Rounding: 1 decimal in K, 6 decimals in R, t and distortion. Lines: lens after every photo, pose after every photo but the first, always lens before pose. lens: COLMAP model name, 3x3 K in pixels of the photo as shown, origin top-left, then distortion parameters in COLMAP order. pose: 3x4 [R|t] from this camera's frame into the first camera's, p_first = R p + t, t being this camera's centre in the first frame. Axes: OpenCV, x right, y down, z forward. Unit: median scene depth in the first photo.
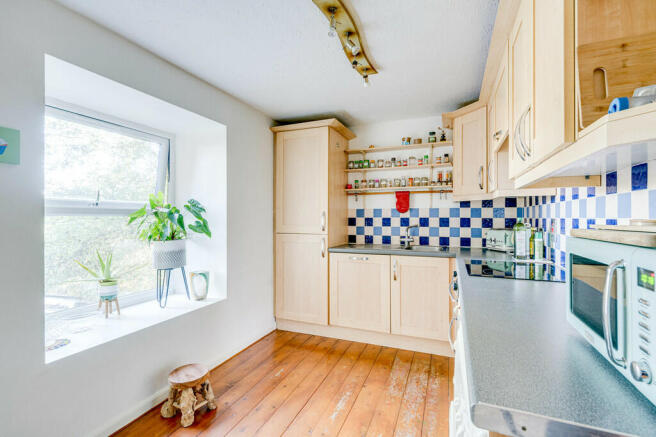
lens RADIAL K [[301.2, 0, 331.5], [0, 301.2, 214.8], [0, 0, 1]] dist [0.005597, 0.000921]
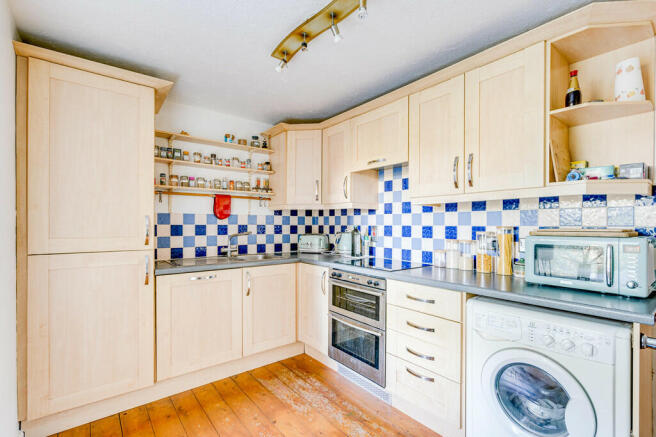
lens RADIAL K [[301.2, 0, 330.4], [0, 301.2, 224.6], [0, 0, 1]] dist [0.005597, 0.000921]
pose [[0.490006, 0.001832, 0.871717, -0.388201], [-0.008609, 0.999959, 0.002738, 0.003988], [-0.871676, -0.008846, 0.490002, 0.310723]]
